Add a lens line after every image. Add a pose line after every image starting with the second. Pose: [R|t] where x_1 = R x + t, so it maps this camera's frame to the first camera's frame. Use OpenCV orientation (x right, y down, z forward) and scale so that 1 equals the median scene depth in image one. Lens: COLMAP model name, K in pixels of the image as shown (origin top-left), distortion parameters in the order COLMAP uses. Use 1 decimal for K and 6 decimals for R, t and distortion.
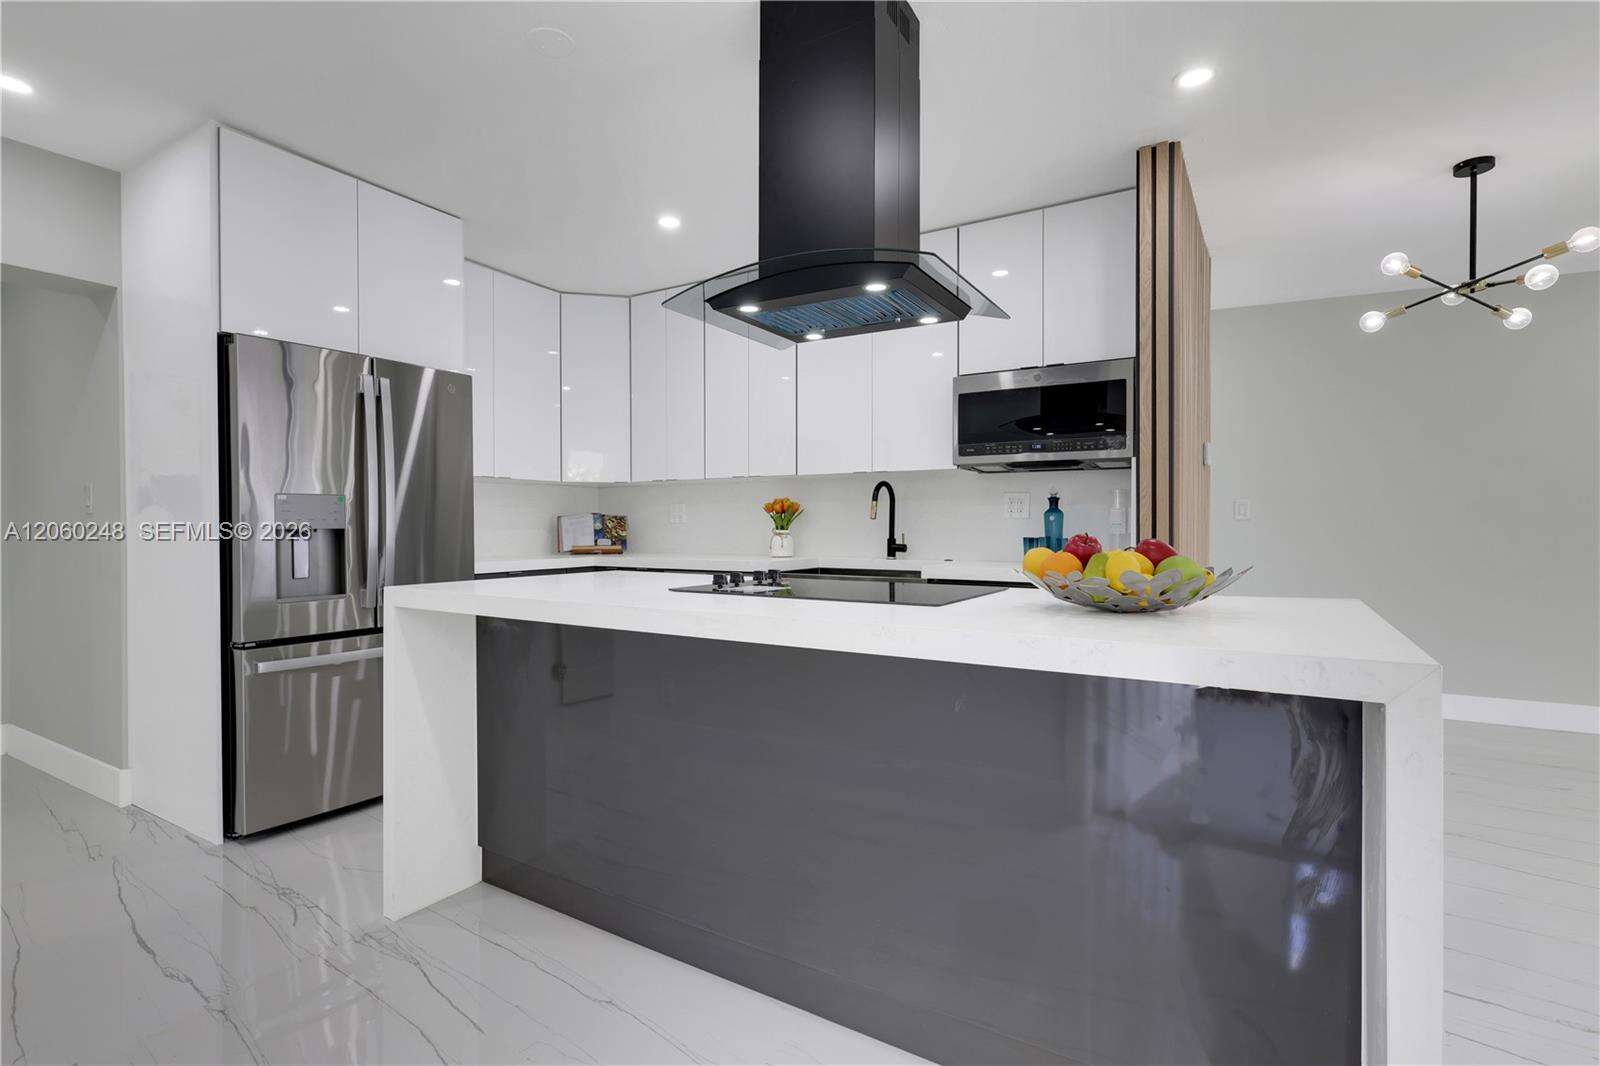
lens RADIAL K [[723.6, 0, 739.6], [0, 723.6, 529.2], [0, 0, 1]] dist [0.003875, 0.000563]
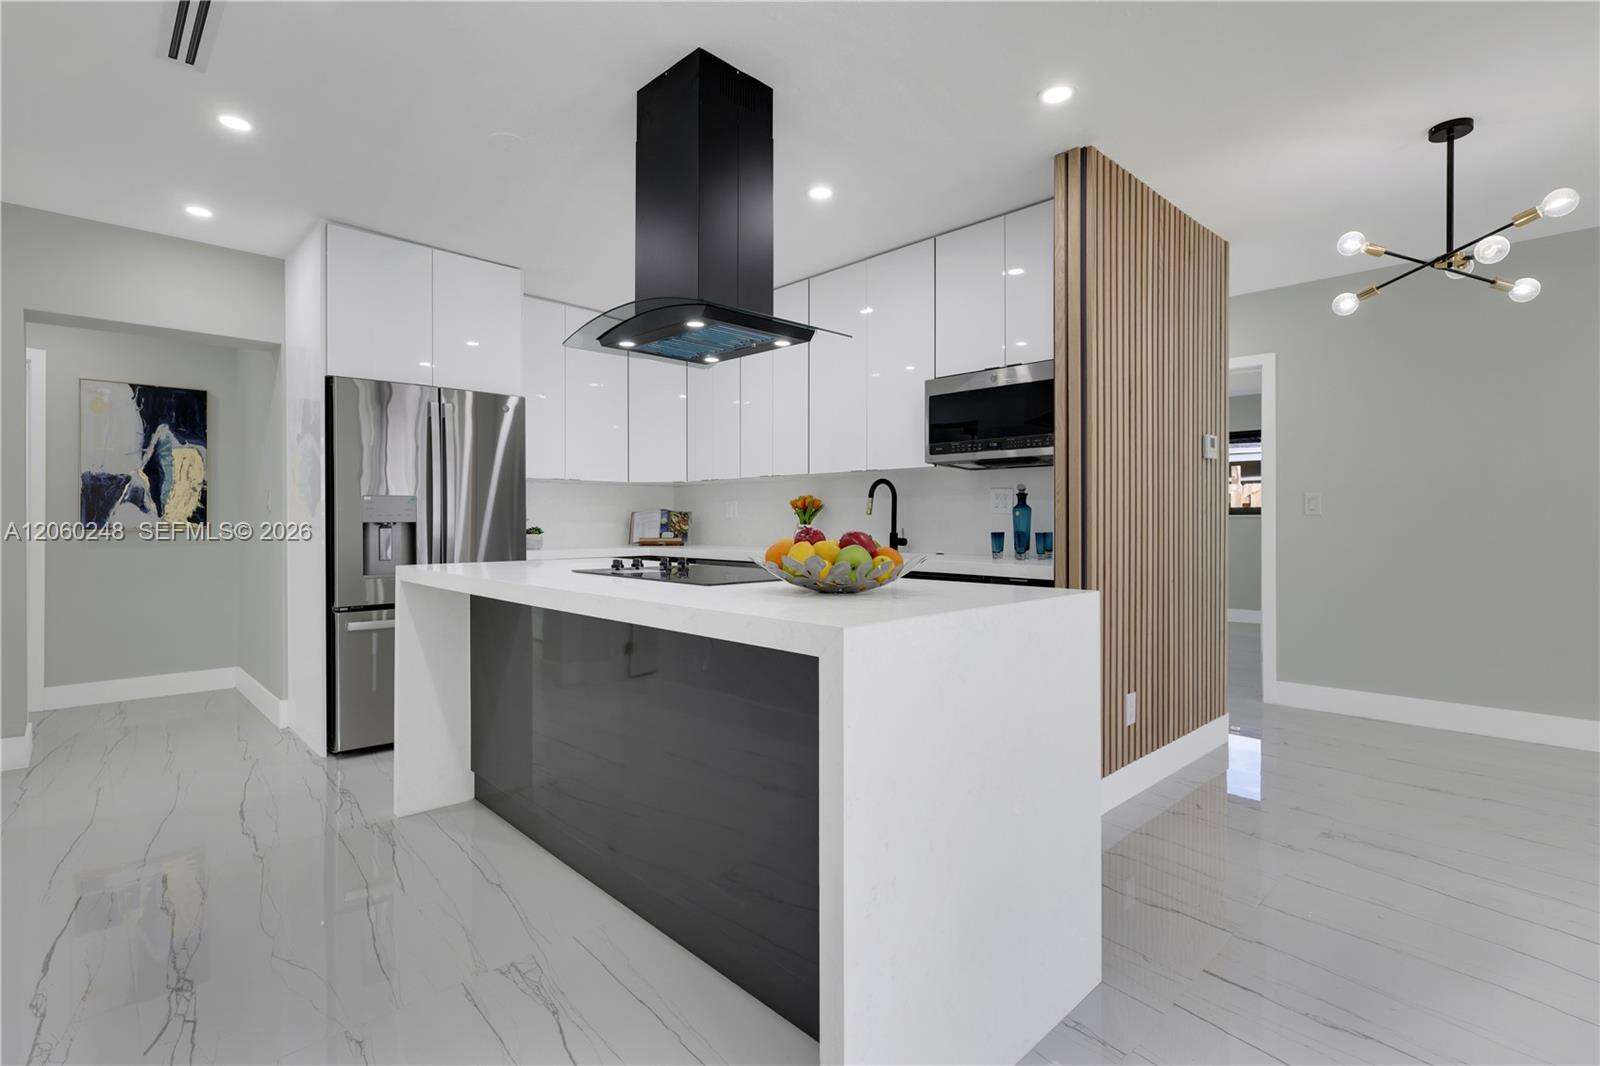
lens RADIAL K [[706.6, 0, 768.2], [0, 706.6, 521.2], [0, 0, 1]] dist [0.000830, 0.000112]
pose [[0.970699, 0.001931, -0.240289, 0.324439], [-0.003248, 0.999982, -0.005084, 0.002016], [0.240275, 0.005716, 0.970688, -0.059113]]
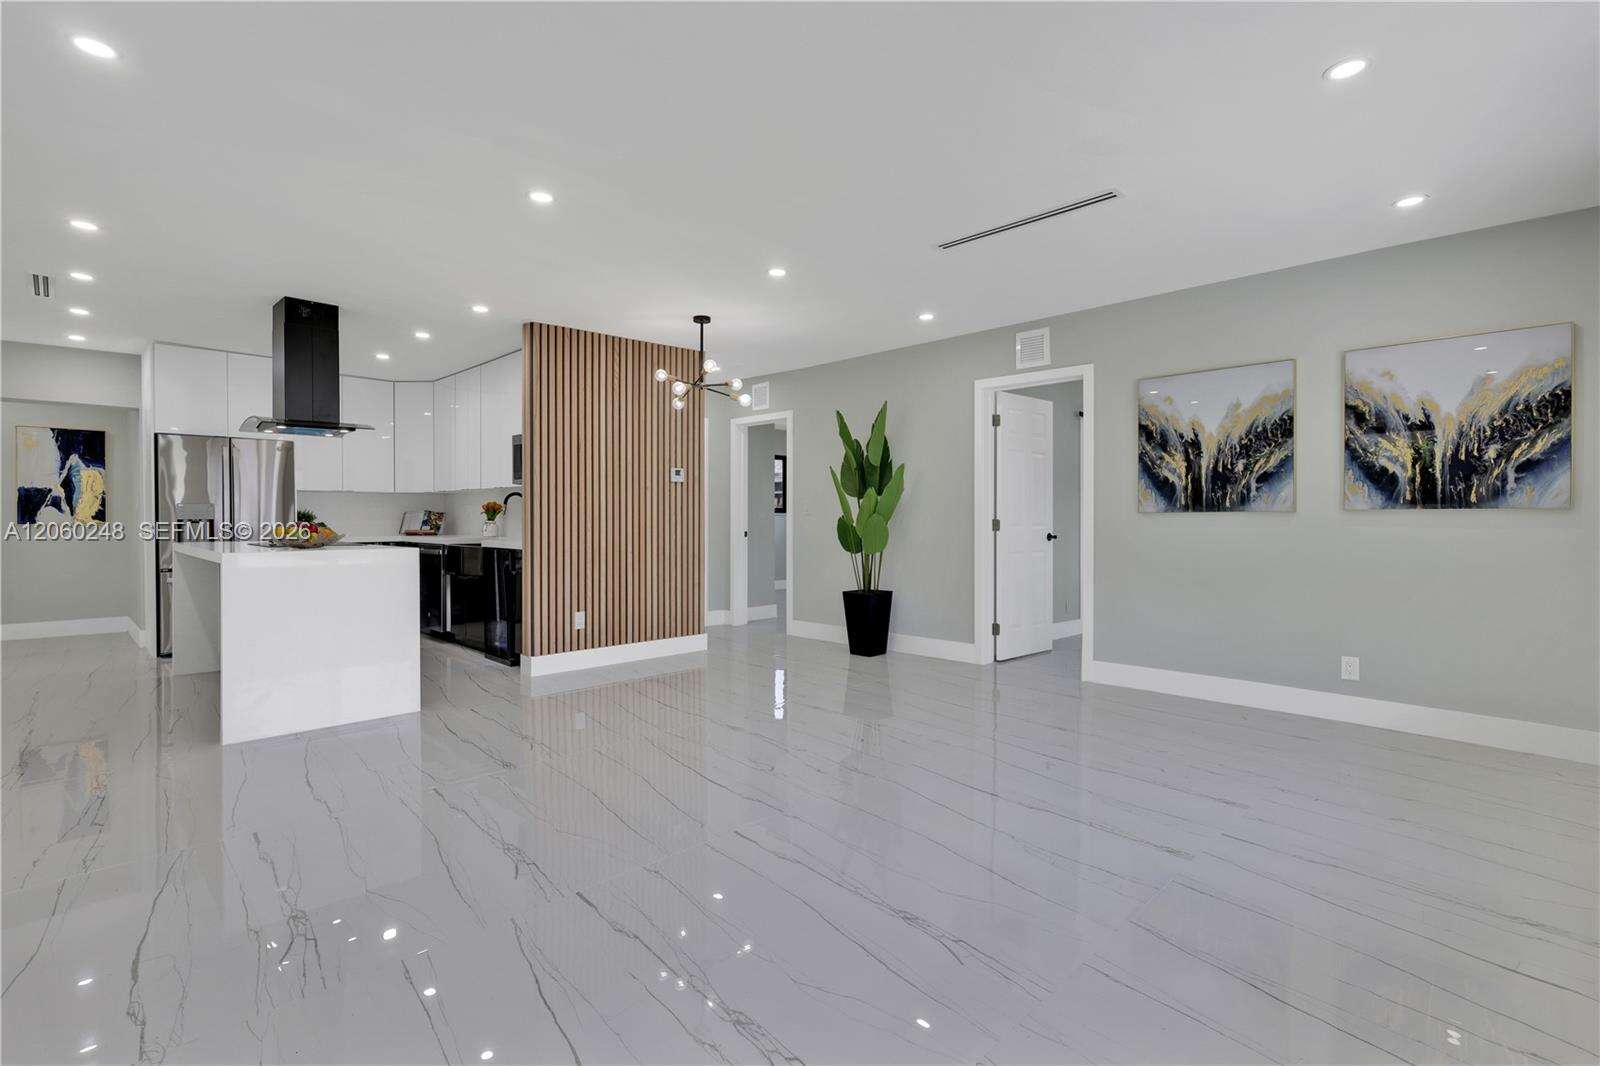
lens RADIAL K [[747.7, 0, 817.6], [0, 747.7, 520.9], [0, 0, 1]] dist [-0.000135, -0.000086]
pose [[0.972885, 0.002380, -0.231279, 1.515501], [-0.003069, 0.999992, -0.002619, 0.004934], [0.231271, 0.003258, 0.972884, -0.653774]]
